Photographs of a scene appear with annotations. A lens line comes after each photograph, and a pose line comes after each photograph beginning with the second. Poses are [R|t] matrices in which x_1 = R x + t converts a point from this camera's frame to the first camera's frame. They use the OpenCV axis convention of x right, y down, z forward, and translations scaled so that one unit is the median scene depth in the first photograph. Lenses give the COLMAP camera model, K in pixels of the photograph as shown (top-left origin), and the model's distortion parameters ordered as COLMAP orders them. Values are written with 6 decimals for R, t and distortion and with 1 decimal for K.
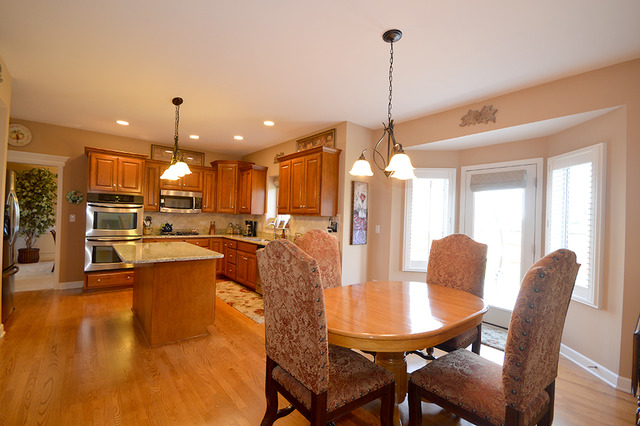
lens RADIAL K [[286.7, 0, 319.6], [0, 286.7, 214.3], [0, 0, 1]] dist [-0.001334, -0.000126]
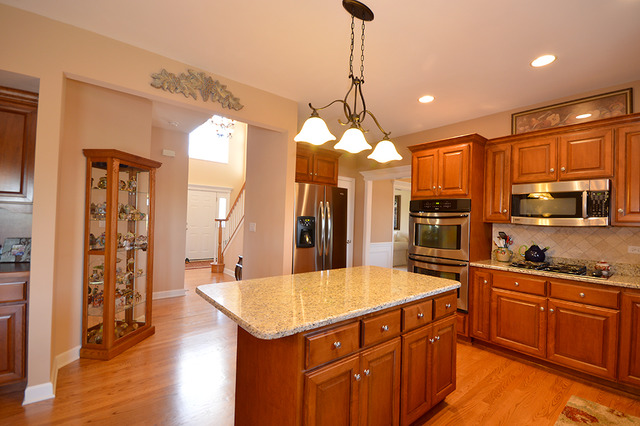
lens RADIAL K [[286.7, 0, 319.8], [0, 286.7, 213.8], [0, 0, 1]] dist [-0.001334, -0.000126]
pose [[-0.003844, -0.051022, -0.998690, 0.014017], [-0.020752, 0.998486, -0.050932, 0.007451], [0.999777, 0.020529, -0.004897, 0.586528]]
